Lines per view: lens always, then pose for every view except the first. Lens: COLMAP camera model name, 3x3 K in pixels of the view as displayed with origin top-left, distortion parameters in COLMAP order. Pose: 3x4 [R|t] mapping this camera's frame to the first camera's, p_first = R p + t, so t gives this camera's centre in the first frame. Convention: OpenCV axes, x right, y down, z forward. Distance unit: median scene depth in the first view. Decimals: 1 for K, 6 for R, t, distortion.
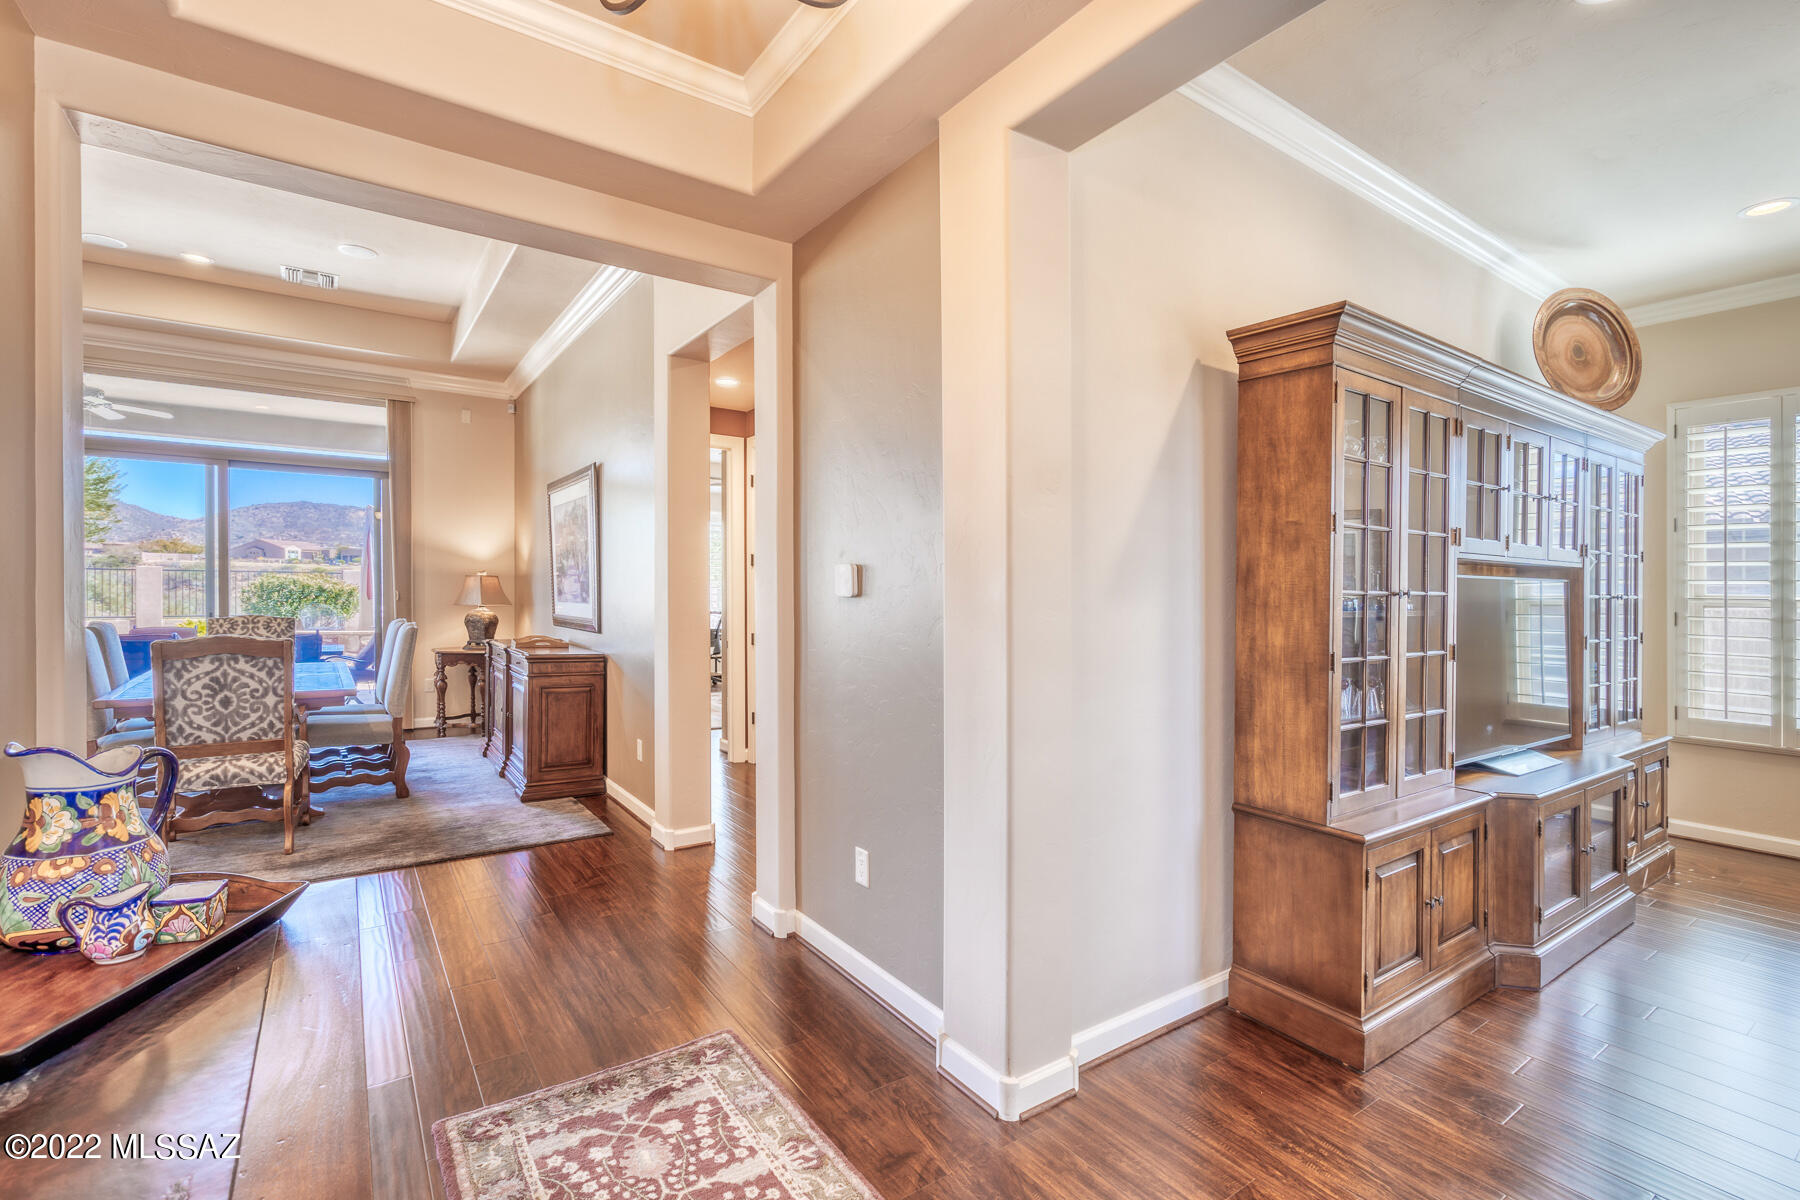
lens RADIAL K [[825.6, 0, 904.6], [0, 825.6, 593.1], [0, 0, 1]] dist [-0.006269, 0.001978]
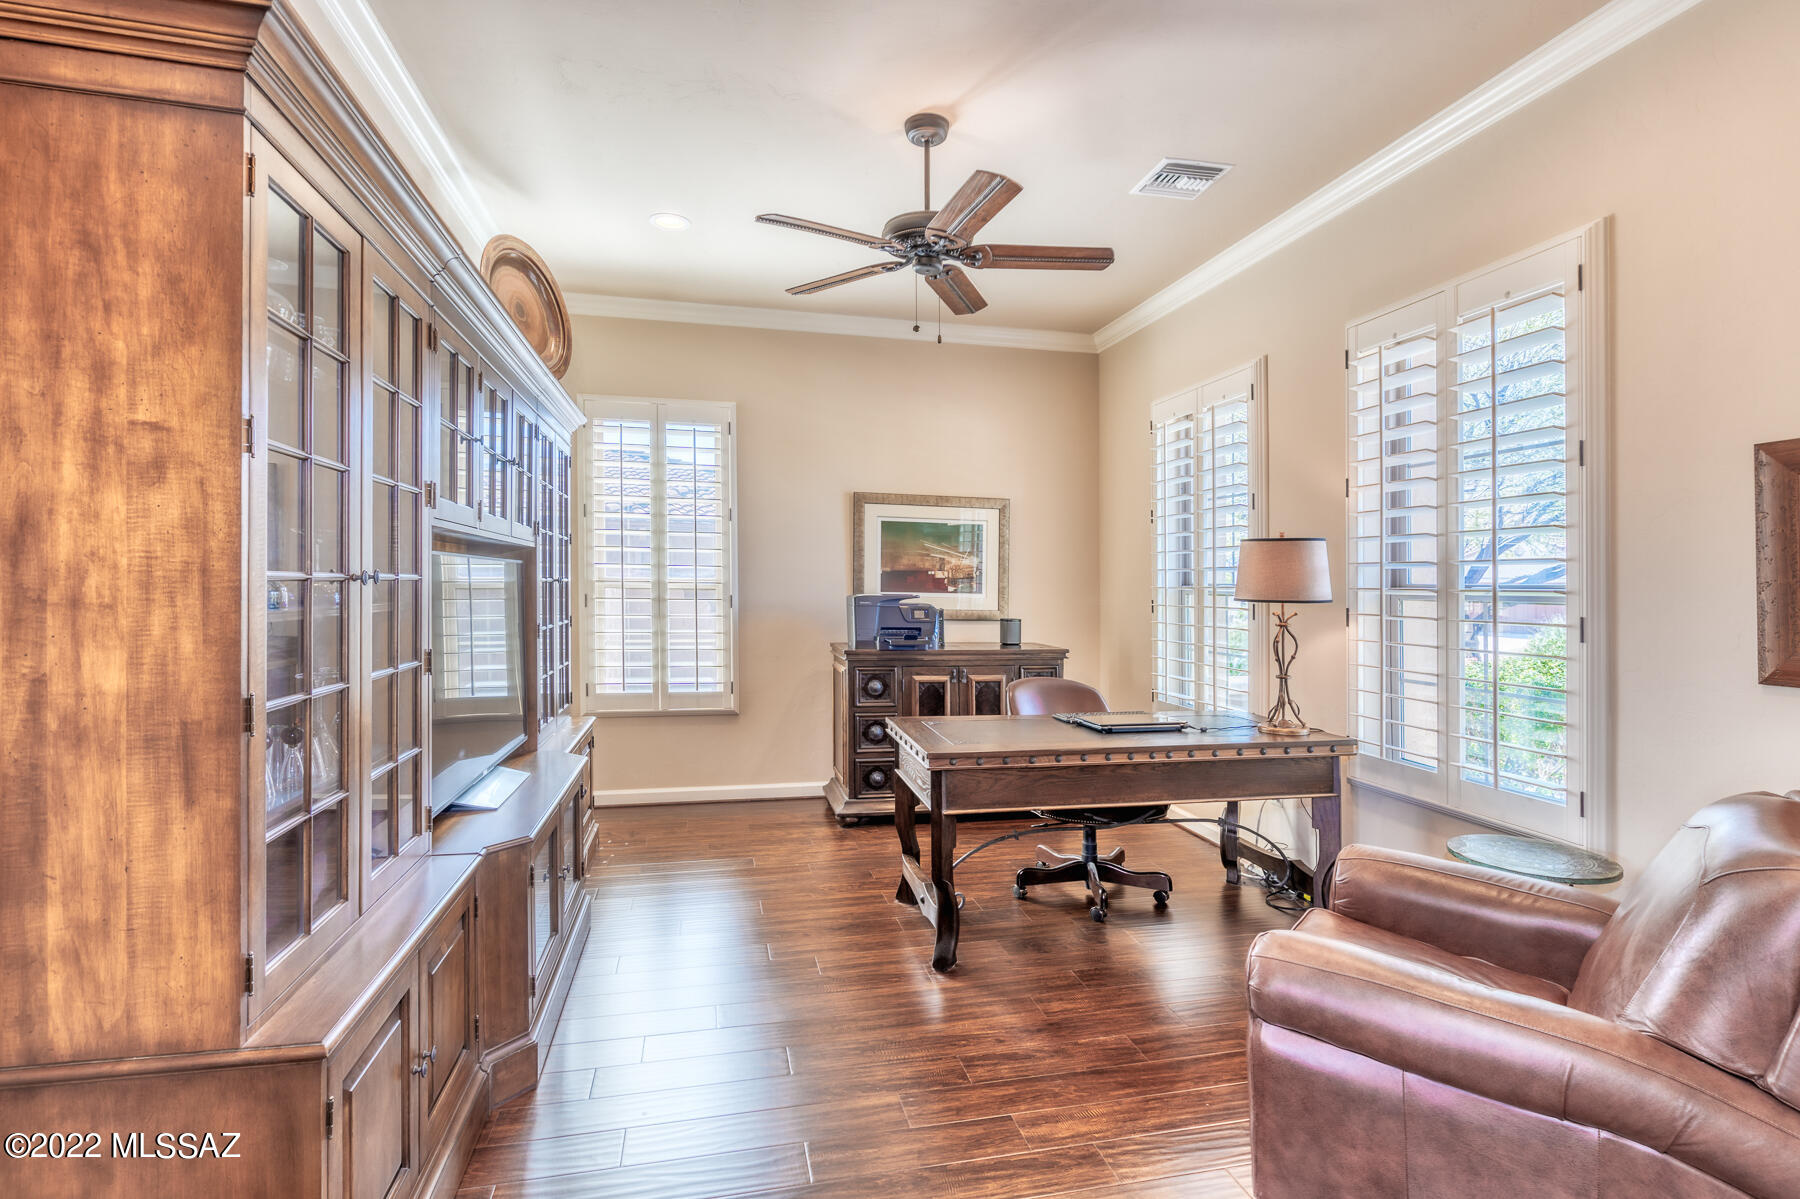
lens RADIAL K [[825.6, 0, 891.9], [0, 825.6, 592.1], [0, 0, 1]] dist [-0.006269, 0.001978]
pose [[0.375101, -0.015476, 0.926855, 0.191886], [-0.005493, 0.999806, 0.018917, -0.001975], [-0.926968, -0.012187, 0.374943, 0.424460]]
